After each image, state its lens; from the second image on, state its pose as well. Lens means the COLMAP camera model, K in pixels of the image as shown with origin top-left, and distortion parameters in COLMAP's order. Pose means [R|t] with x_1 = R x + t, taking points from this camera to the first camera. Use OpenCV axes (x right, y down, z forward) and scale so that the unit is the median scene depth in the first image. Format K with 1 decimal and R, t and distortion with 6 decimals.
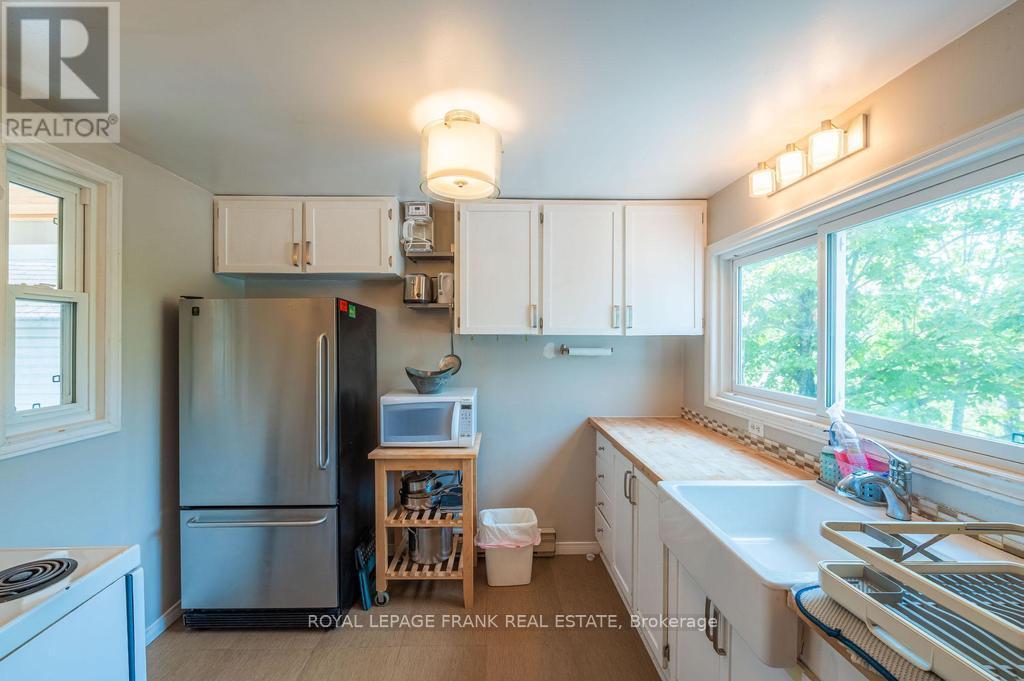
lens RADIAL K [[408.3, 0, 512.0], [0, 408.3, 340.5], [0, 0, 1]] dist [-0.002364, 0.000025]
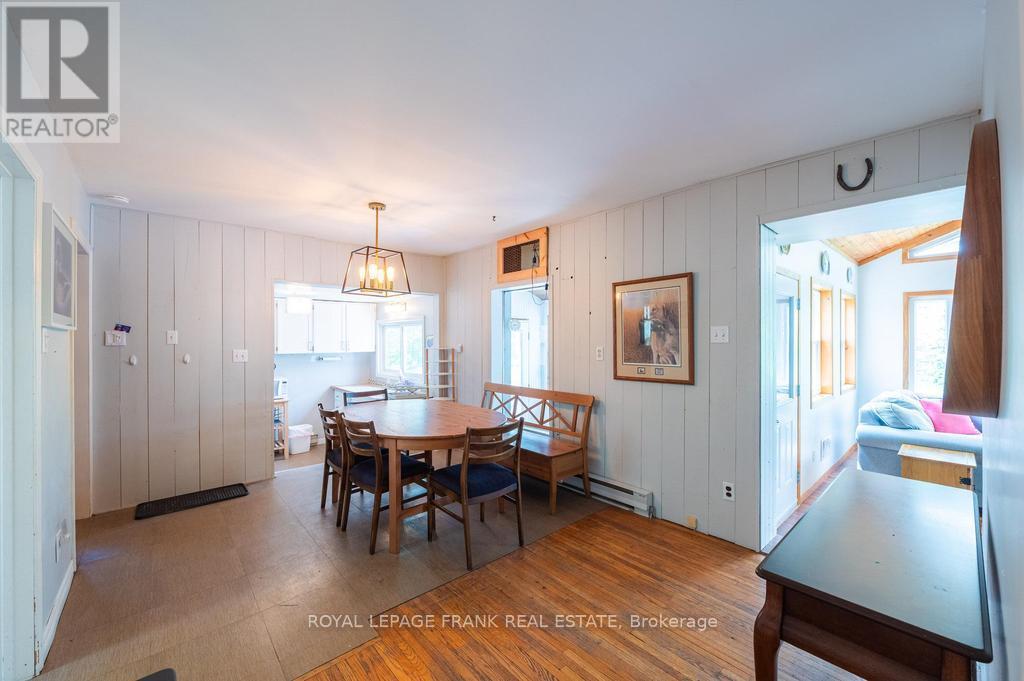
lens RADIAL K [[408.3, 0, 512.0], [0, 408.3, 340.5], [0, 0, 1]] dist [-0.002364, 0.000025]
pose [[0.775947, -0.008905, 0.630735, -0.577346], [0.009376, 0.999953, 0.002583, -0.088745], [-0.630728, 0.003909, 0.775994, -1.784597]]
